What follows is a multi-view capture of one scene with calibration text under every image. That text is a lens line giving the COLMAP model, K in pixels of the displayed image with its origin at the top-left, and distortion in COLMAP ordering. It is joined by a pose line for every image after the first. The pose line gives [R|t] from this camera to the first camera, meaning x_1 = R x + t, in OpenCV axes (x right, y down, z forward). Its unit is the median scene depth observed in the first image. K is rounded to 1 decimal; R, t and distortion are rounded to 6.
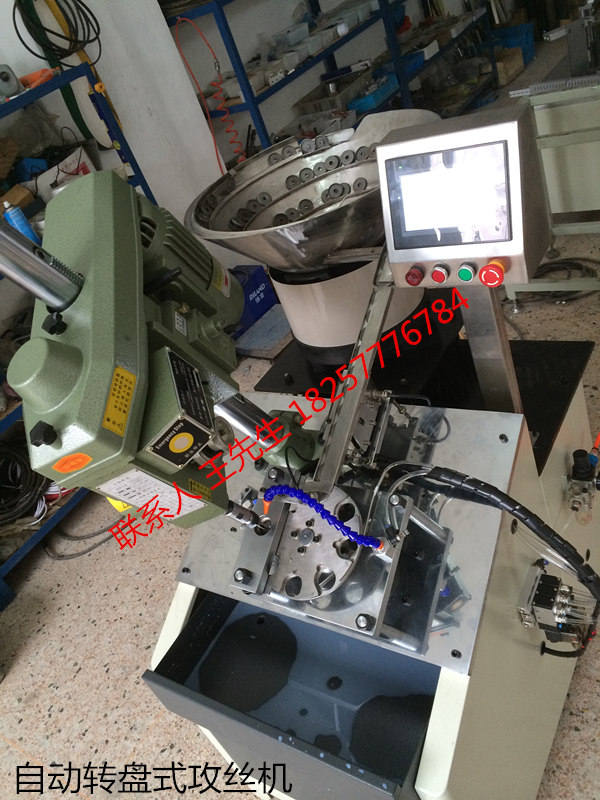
lens RADIAL K [[677.9, 0, 293.7], [0, 677.9, 395.9], [0, 0, 1]] dist [0.077165, -0.148993]
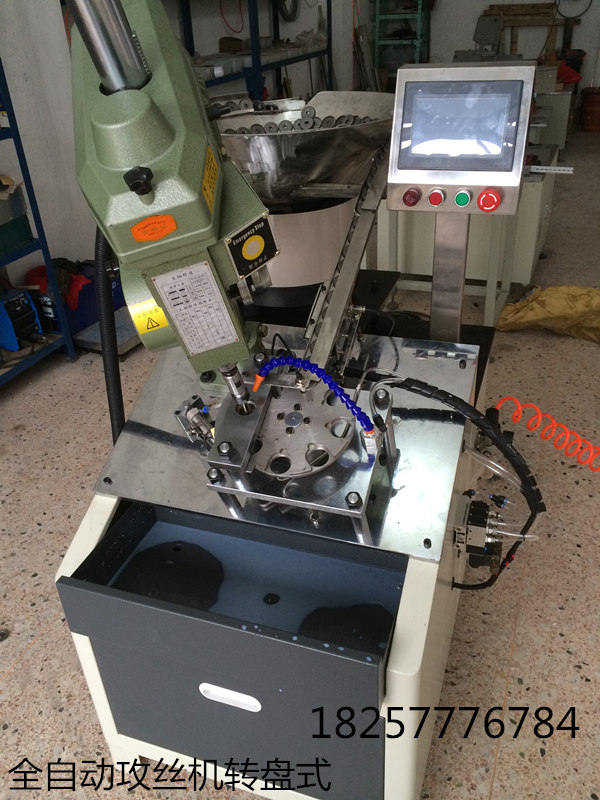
lens RADIAL K [[683.7, 0, 300.0], [0, 683.7, 400.0], [0, 0, 1]] dist [-0.000771, -0.005031]
pose [[0.932862, 0.151408, 0.326869, -0.268155], [-0.114533, 0.984960, -0.129370, 0.275487], [-0.341540, 0.083247, 0.936173, 0.070649]]
